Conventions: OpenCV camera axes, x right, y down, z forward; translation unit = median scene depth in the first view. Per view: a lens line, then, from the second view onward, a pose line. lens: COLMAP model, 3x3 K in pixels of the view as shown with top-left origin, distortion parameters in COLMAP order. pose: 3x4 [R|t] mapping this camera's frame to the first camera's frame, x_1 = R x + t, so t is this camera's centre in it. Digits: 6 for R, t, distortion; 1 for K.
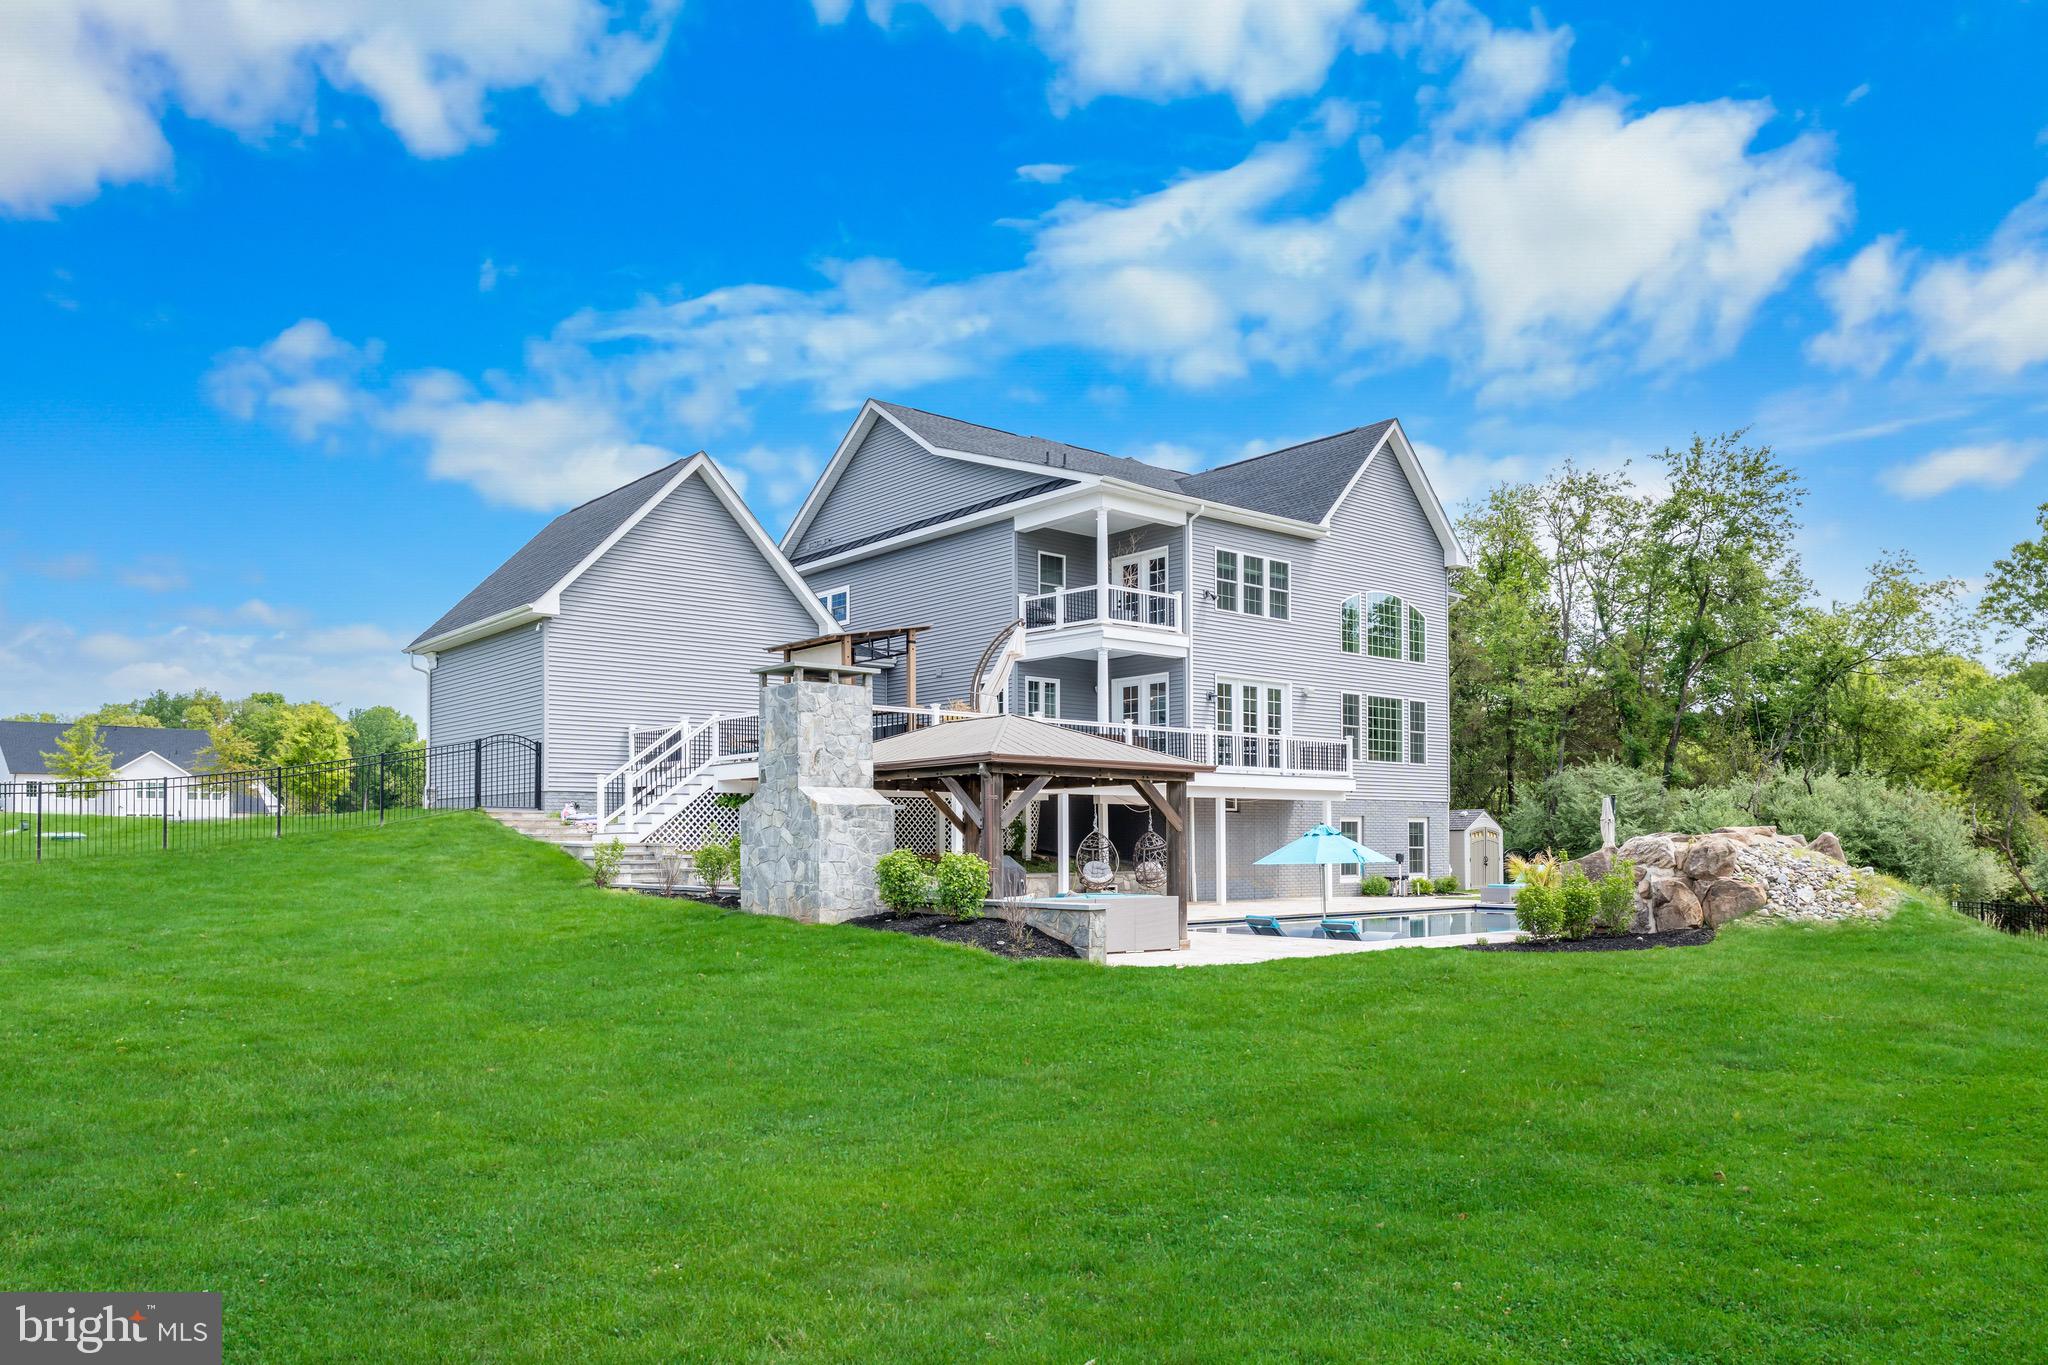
lens RADIAL K [[1408.5, 0, 1030.4], [0, 1408.5, 806.4], [0, 0, 1]] dist [-0.000545, -0.003160]
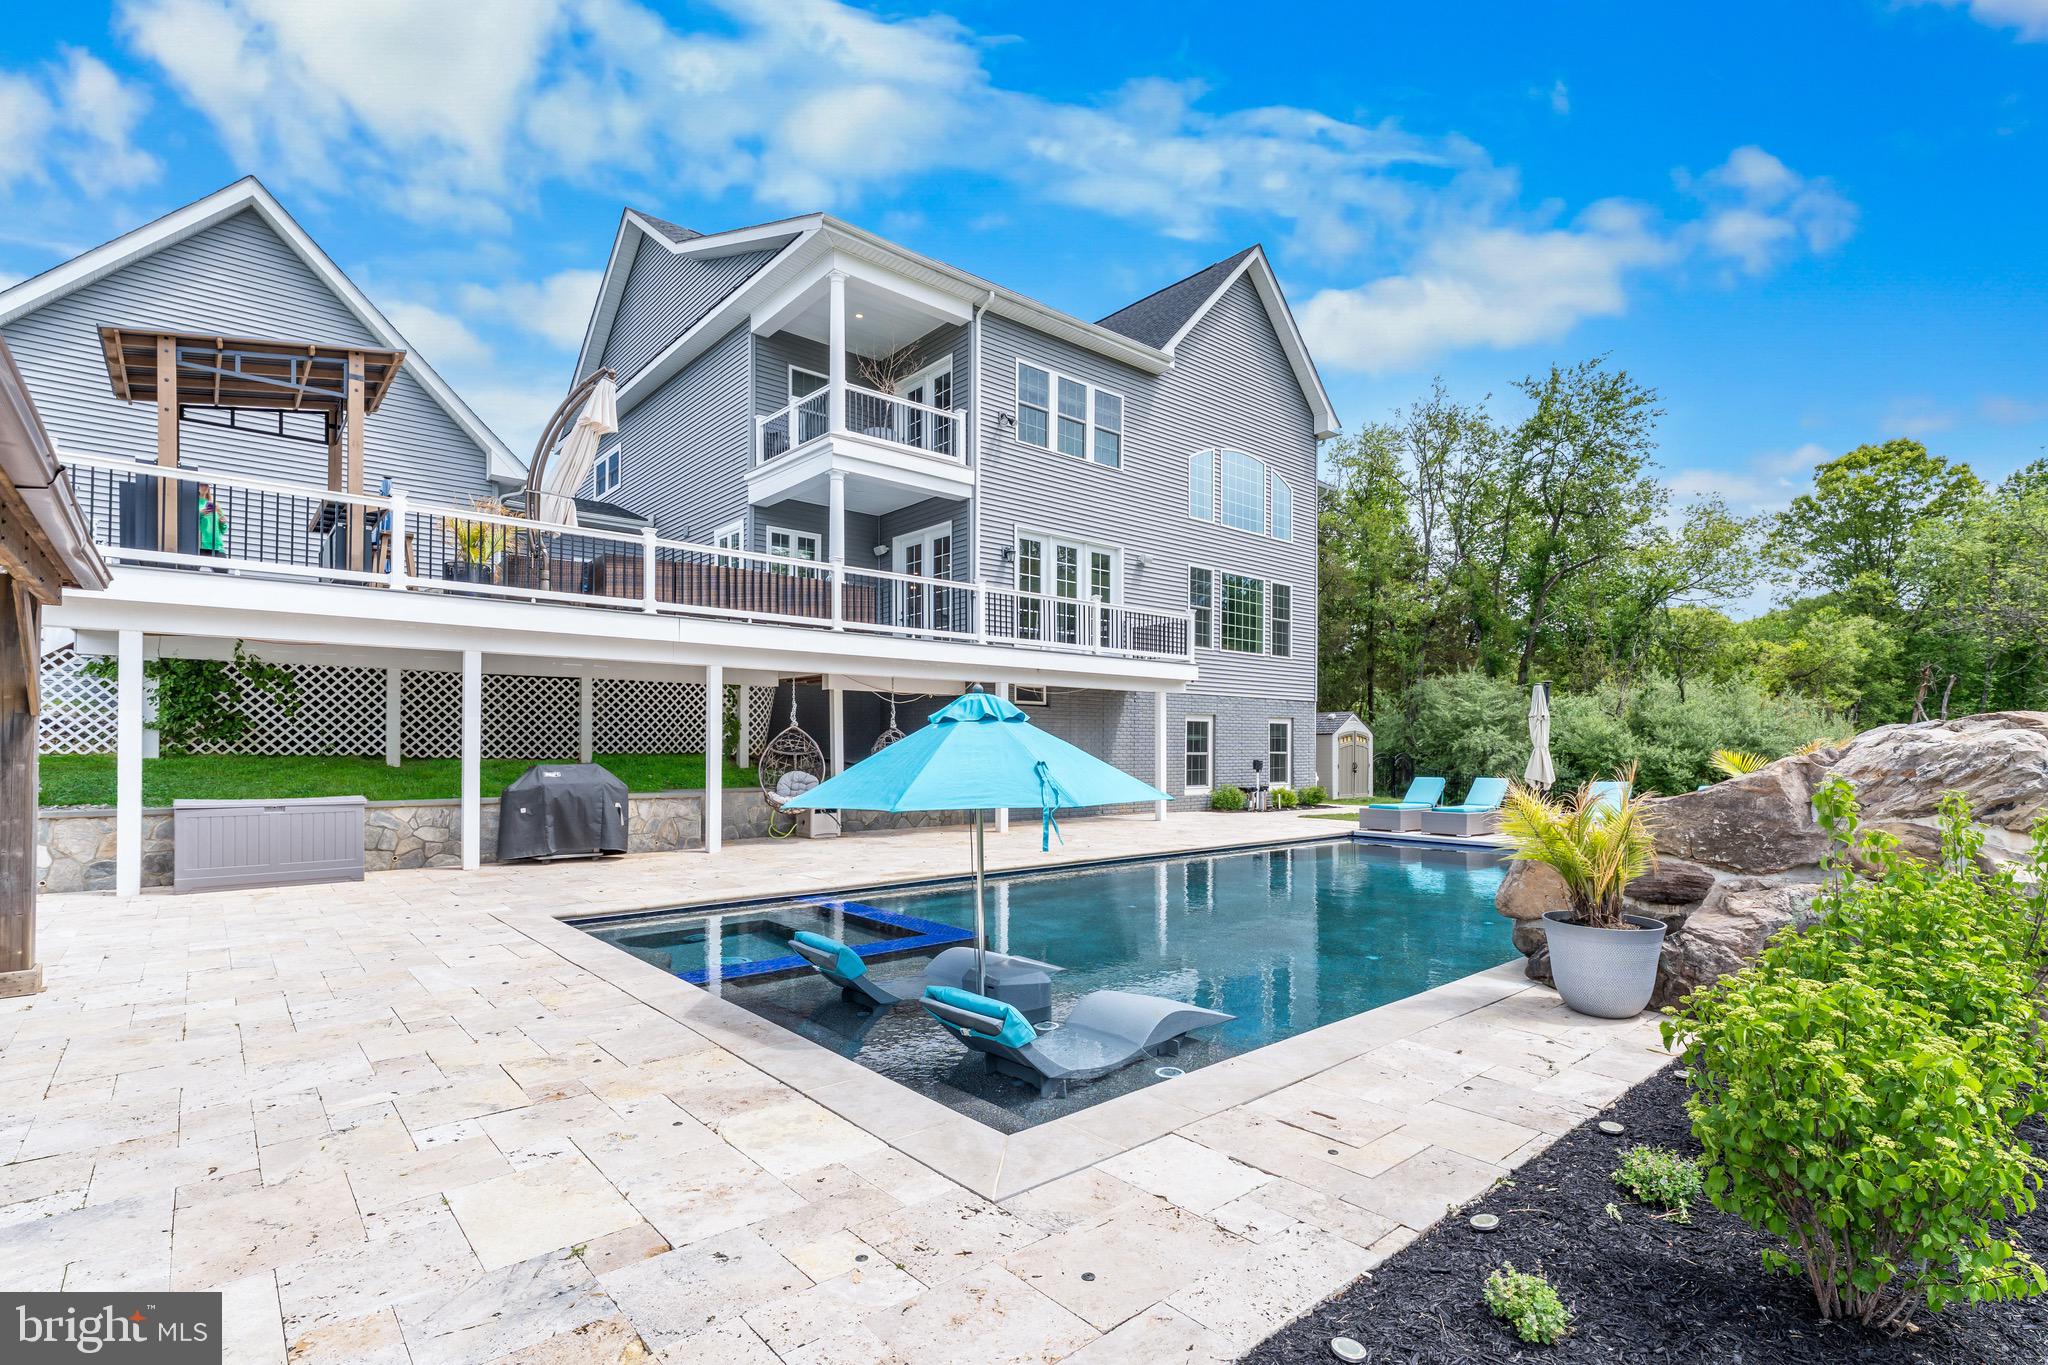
lens RADIAL K [[921.1, 0, 1048.7], [0, 921.1, 743.3], [0, 0, 1]] dist [-0.000309, -0.000476]
pose [[0.999943, 0.006030, 0.008759, 0.129849], [-0.006228, 0.999723, 0.022686, 0.011655], [-0.008620, -0.022739, 0.999704, 0.441439]]
